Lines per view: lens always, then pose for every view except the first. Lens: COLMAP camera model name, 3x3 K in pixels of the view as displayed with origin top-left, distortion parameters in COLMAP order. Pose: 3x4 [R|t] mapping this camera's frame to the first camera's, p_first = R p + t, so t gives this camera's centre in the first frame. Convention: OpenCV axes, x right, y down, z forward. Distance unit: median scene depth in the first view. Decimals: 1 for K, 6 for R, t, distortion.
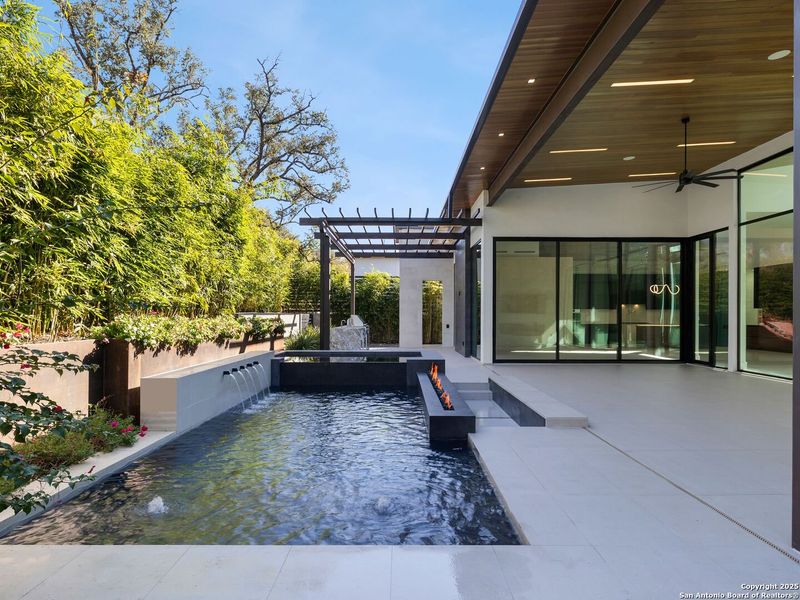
lens RADIAL K [[487.2, 0, 399.2], [0, 487.2, 288.5], [0, 0, 1]] dist [0.000626, 0.000046]
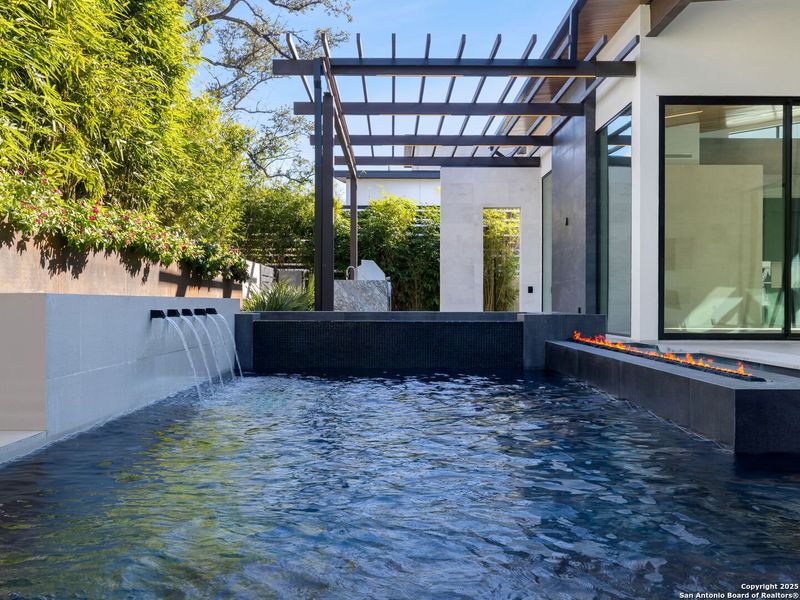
lens RADIAL K [[795.2, 0, 419.5], [0, 795.2, 303.6], [0, 0, 1]] dist [-0.006508, -0.007599]
pose [[0.999401, 0.013133, 0.032026, -0.082342], [-0.014910, 0.998326, 0.055889, 0.068403], [-0.031238, -0.056333, 0.997923, 0.165511]]
